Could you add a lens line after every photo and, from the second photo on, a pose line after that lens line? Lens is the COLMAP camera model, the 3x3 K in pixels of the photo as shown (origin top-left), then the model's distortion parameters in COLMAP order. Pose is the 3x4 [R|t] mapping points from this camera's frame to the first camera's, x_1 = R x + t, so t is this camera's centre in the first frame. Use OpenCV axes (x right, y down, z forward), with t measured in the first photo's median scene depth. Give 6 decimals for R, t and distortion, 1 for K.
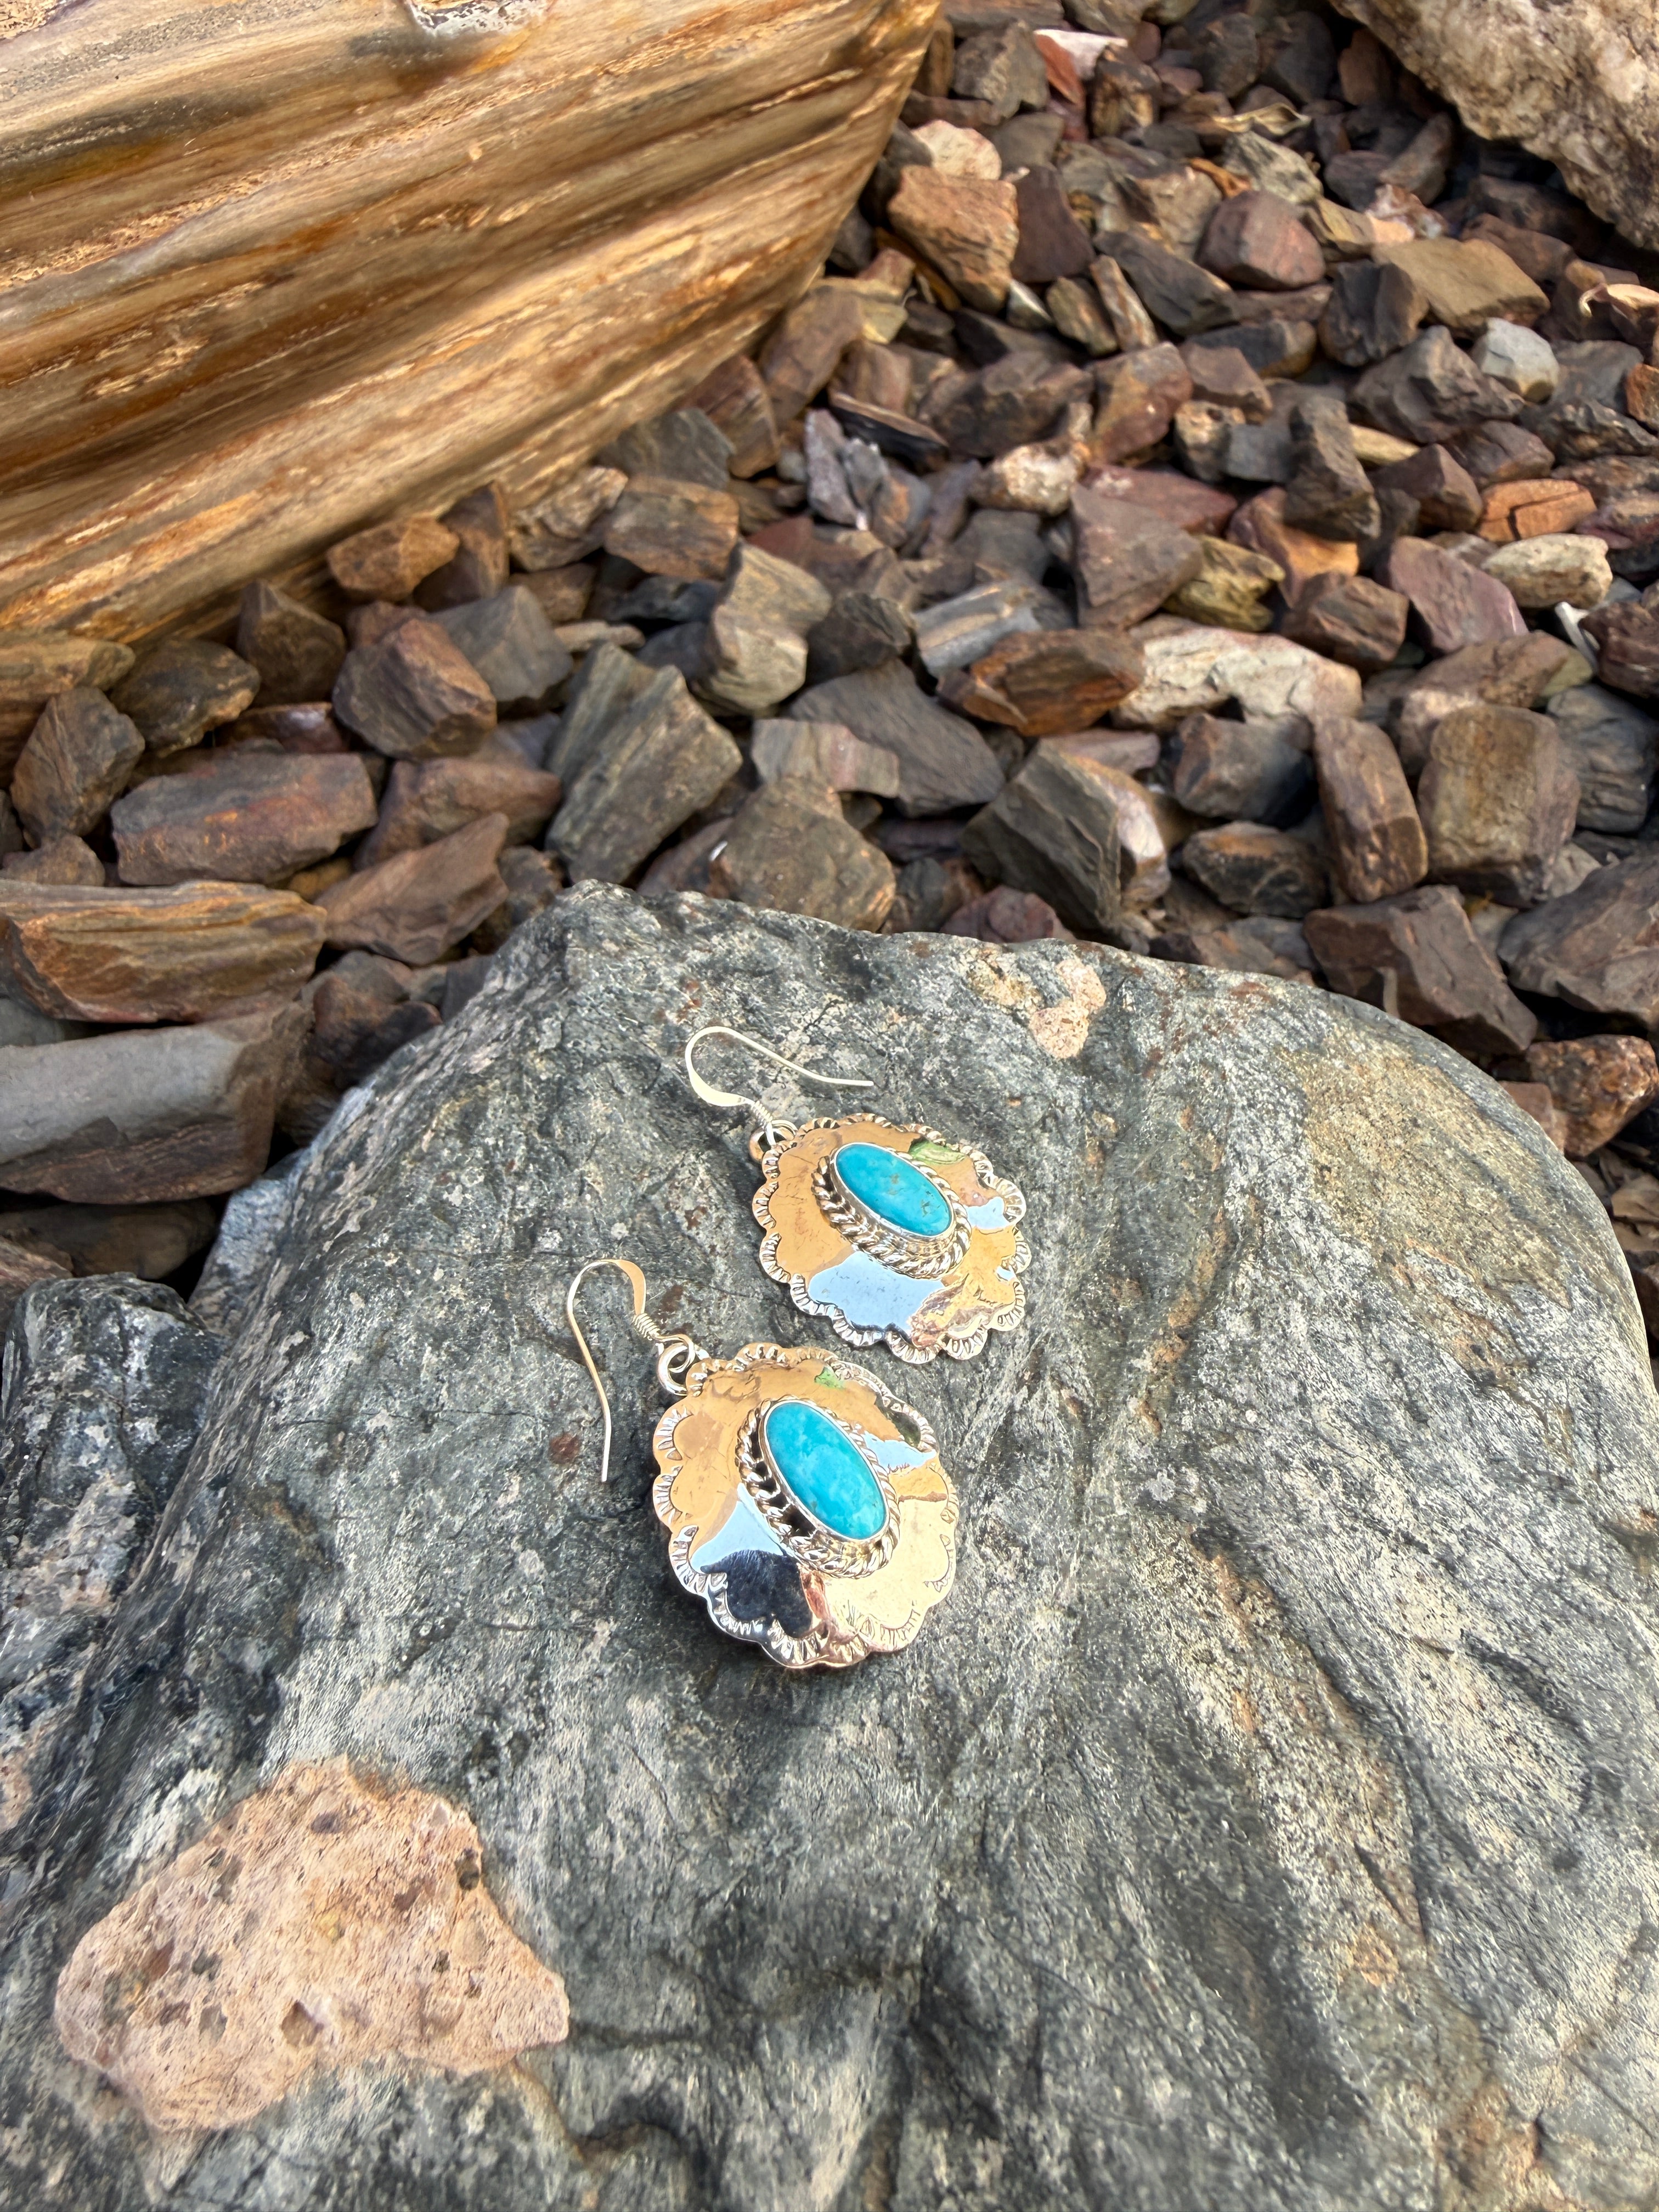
lens RADIAL K [[1603.6, 0, 830.7], [0, 1603.6, 883.4], [0, 0, 1]] dist [-0.002265, 0.019000]
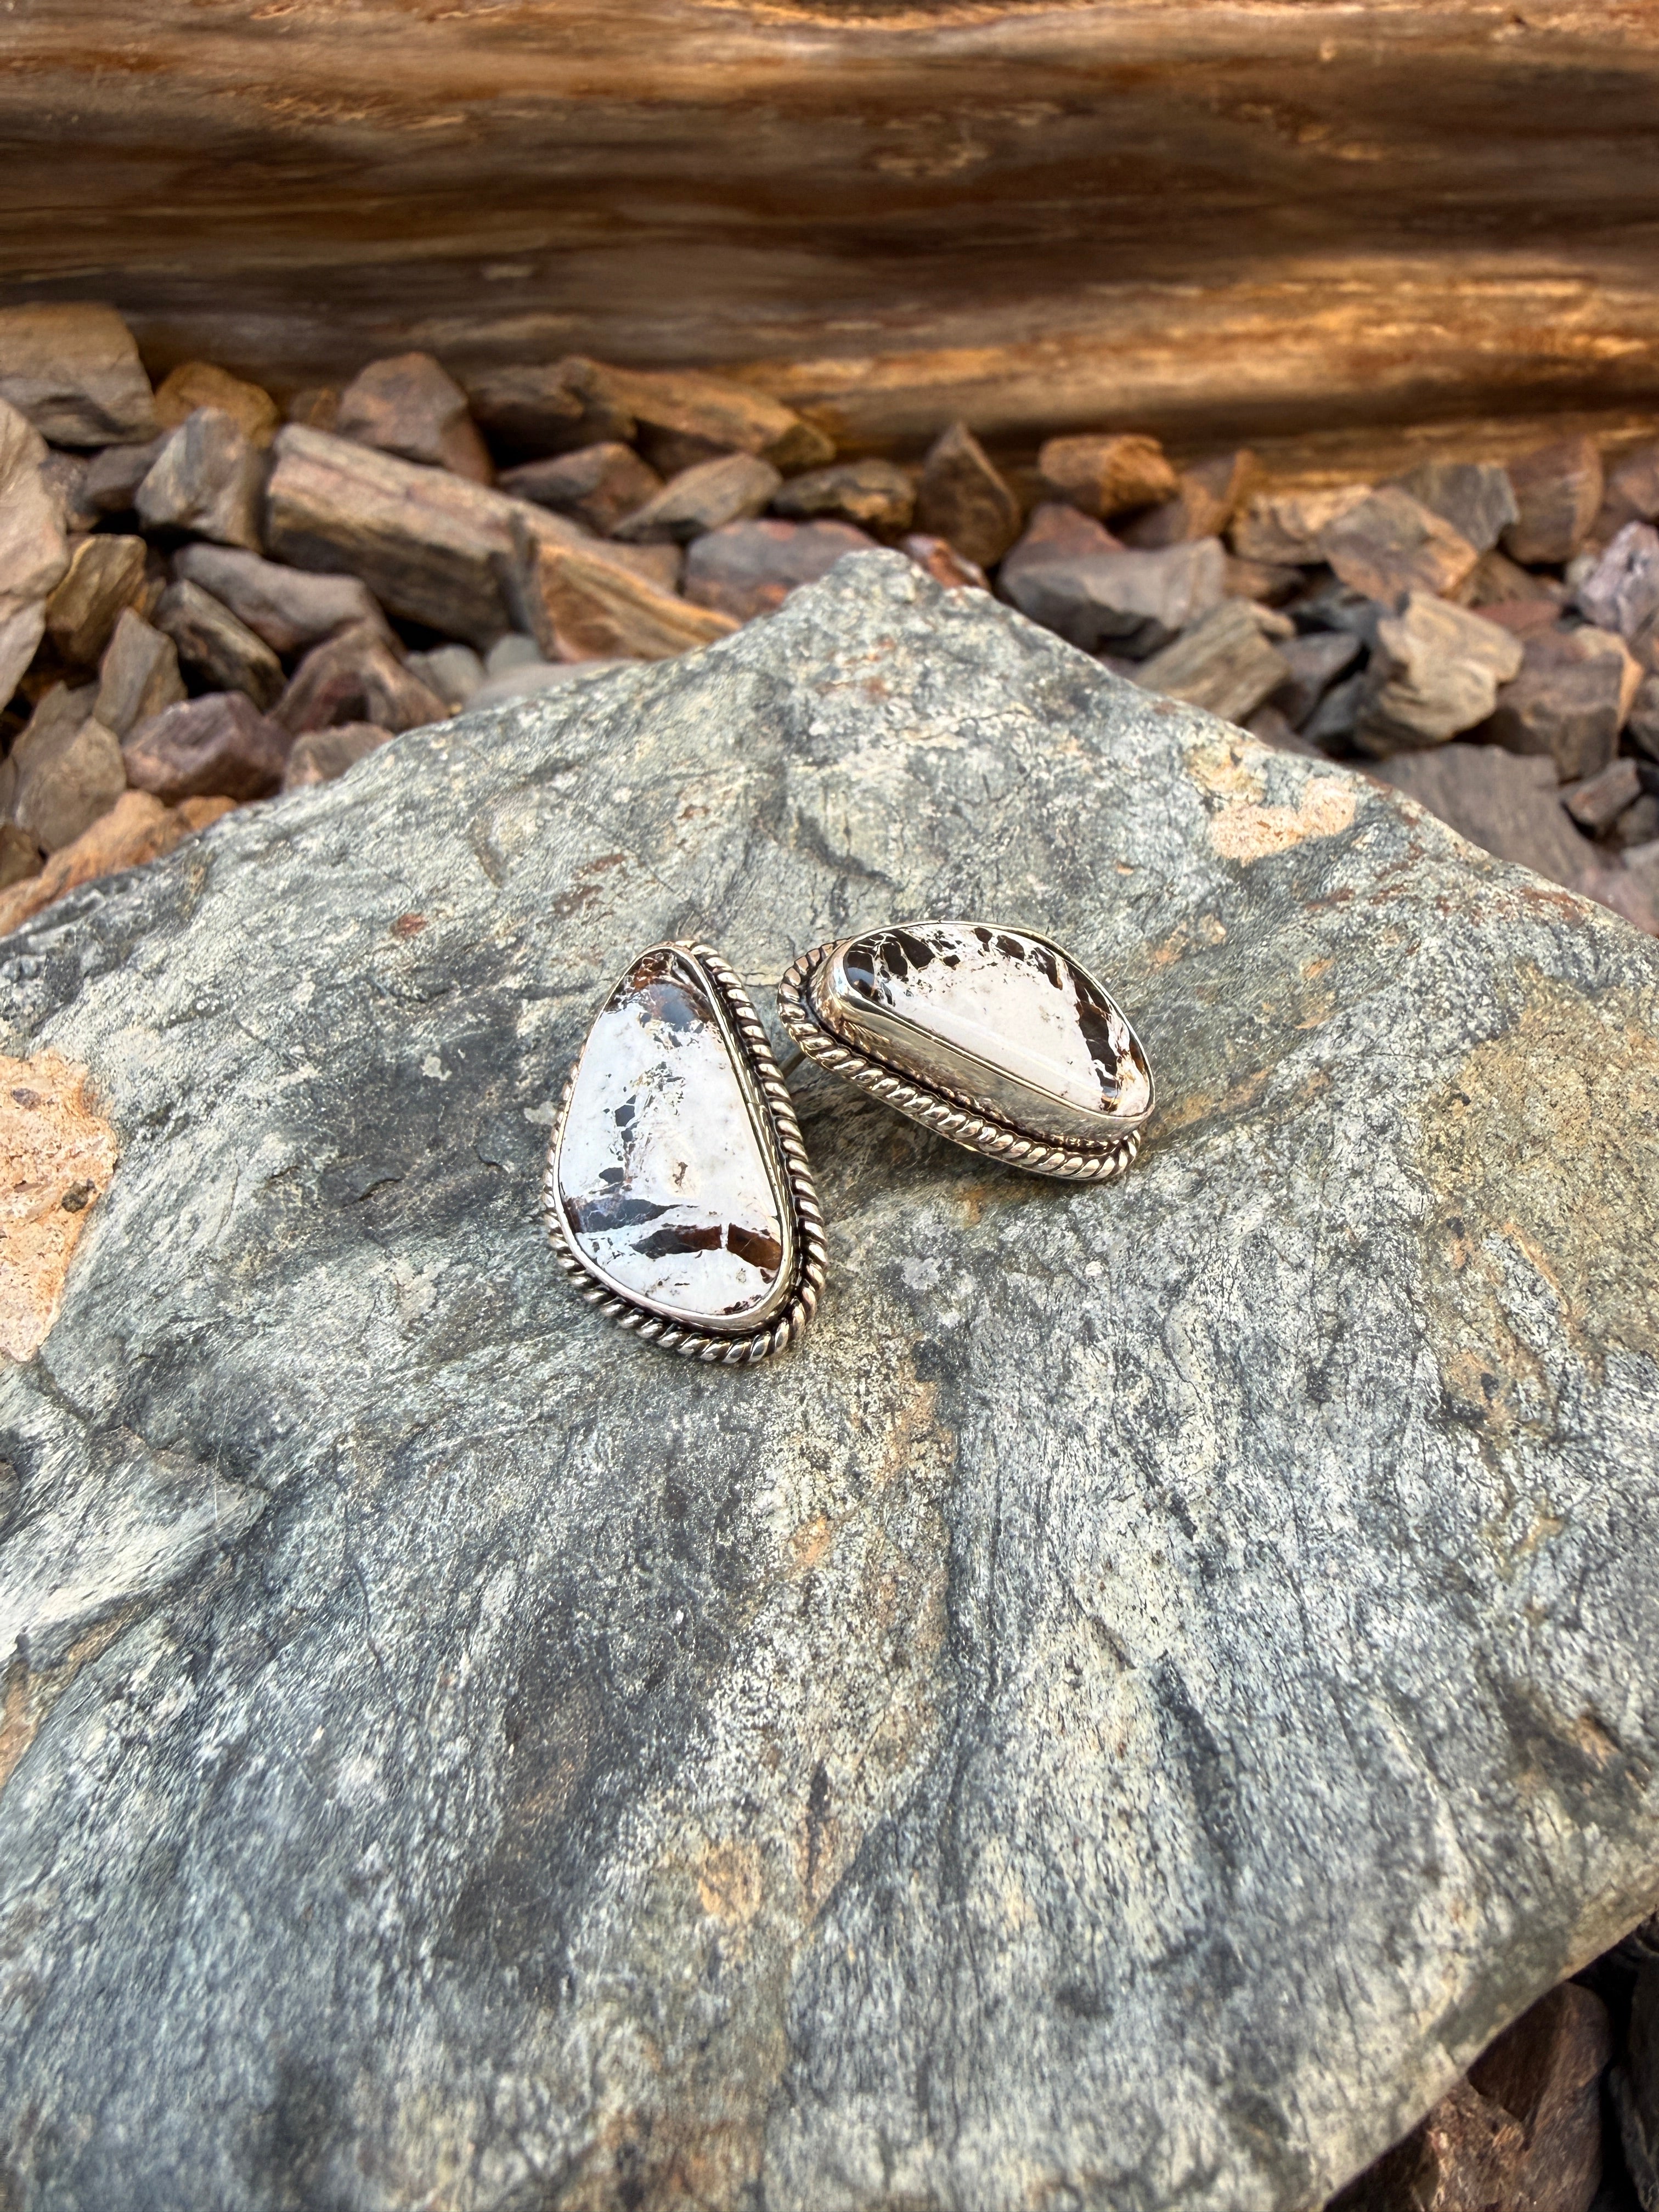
lens RADIAL K [[1603.6, 0, 823.1], [0, 1603.6, 950.4], [0, 0, 1]] dist [-0.002265, 0.019000]
pose [[0.780238, 0.374230, -0.501179, 0.465790], [-0.383447, 0.919223, 0.089429, 0.183793], [0.494162, 0.122399, 0.860710, 0.311653]]
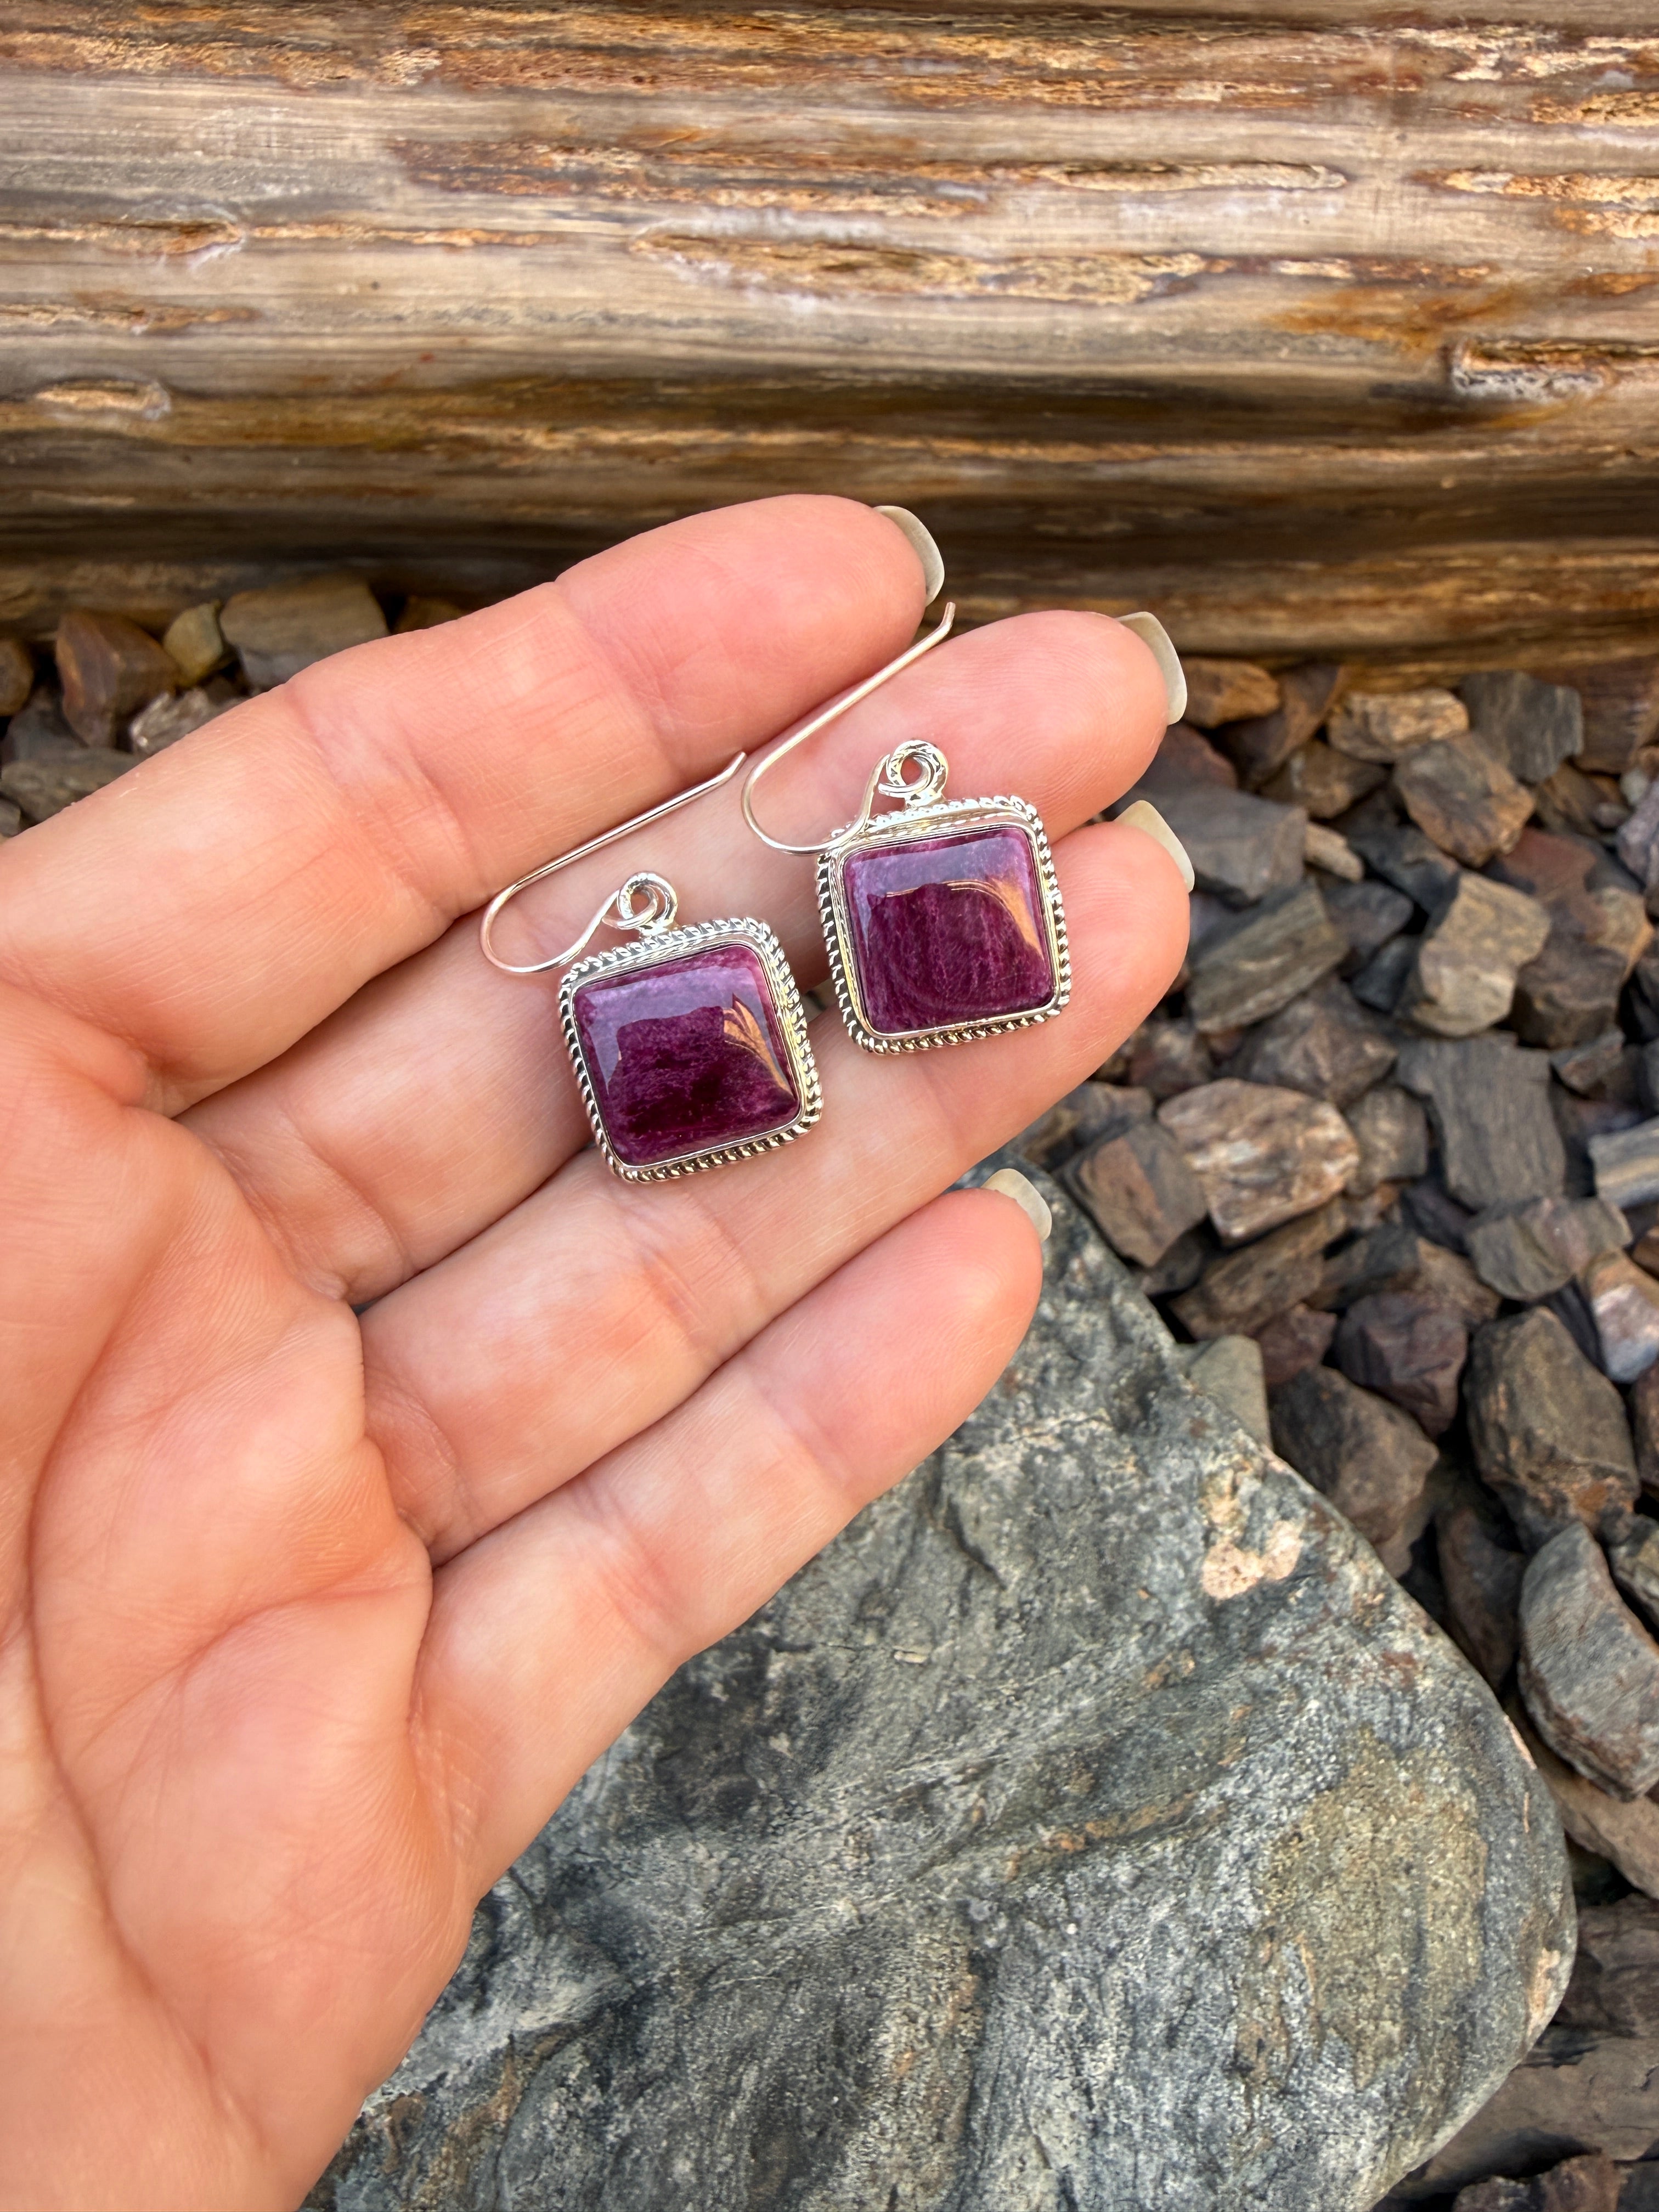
lens RADIAL K [[1589.7, 0, 834.3], [0, 1589.7, 977.2], [0, 0, 1]] dist [0.013573, 0.000468]
pose [[0.693189, 0.611727, -0.381155, 0.146913], [-0.496714, 0.788646, 0.362370, -0.660567], [0.522268, -0.061865, 0.850534, -0.172922]]
